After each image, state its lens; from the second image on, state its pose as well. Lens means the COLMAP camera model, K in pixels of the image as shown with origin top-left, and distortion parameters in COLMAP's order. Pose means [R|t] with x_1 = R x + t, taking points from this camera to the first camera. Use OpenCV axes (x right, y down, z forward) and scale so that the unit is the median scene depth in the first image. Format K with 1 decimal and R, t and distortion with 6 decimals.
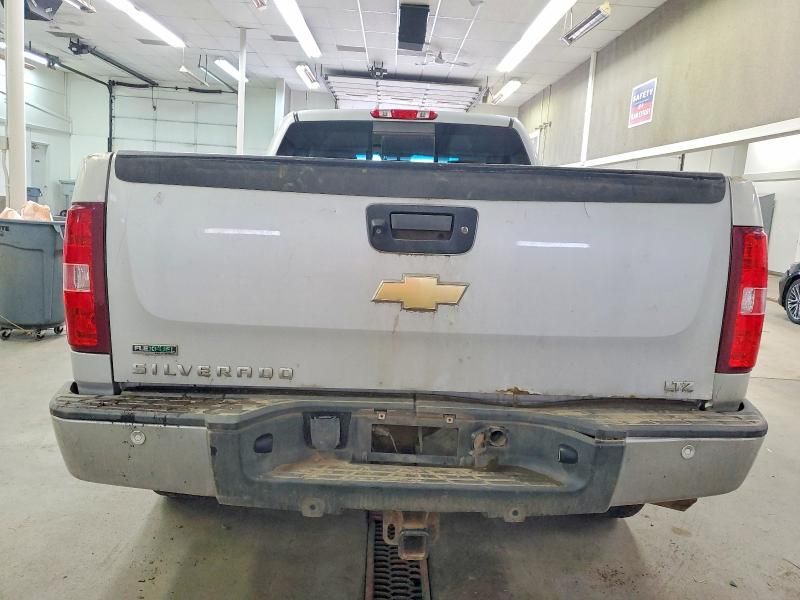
lens RADIAL K [[628.1, 0, 396.4], [0, 628.1, 292.1], [0, 0, 1]] dist [0.001132, 0.000640]
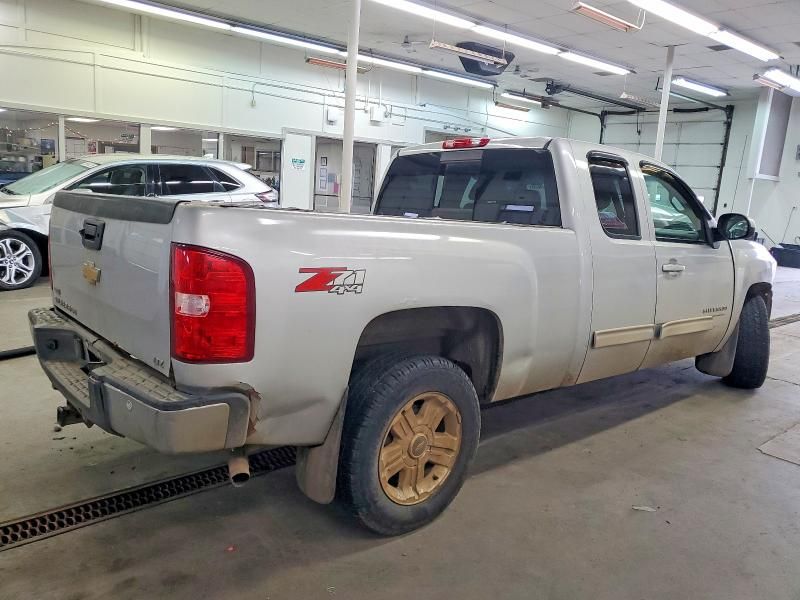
lens RADIAL K [[628.1, 0, 396.4], [0, 628.1, 292.1], [0, 0, 1]] dist [0.001132, 0.000640]
pose [[0.637734, 0.102667, -0.763384, 0.218380], [-0.127871, 0.991436, 0.026514, -0.011650], [0.759569, 0.080706, 0.645401, 0.064134]]
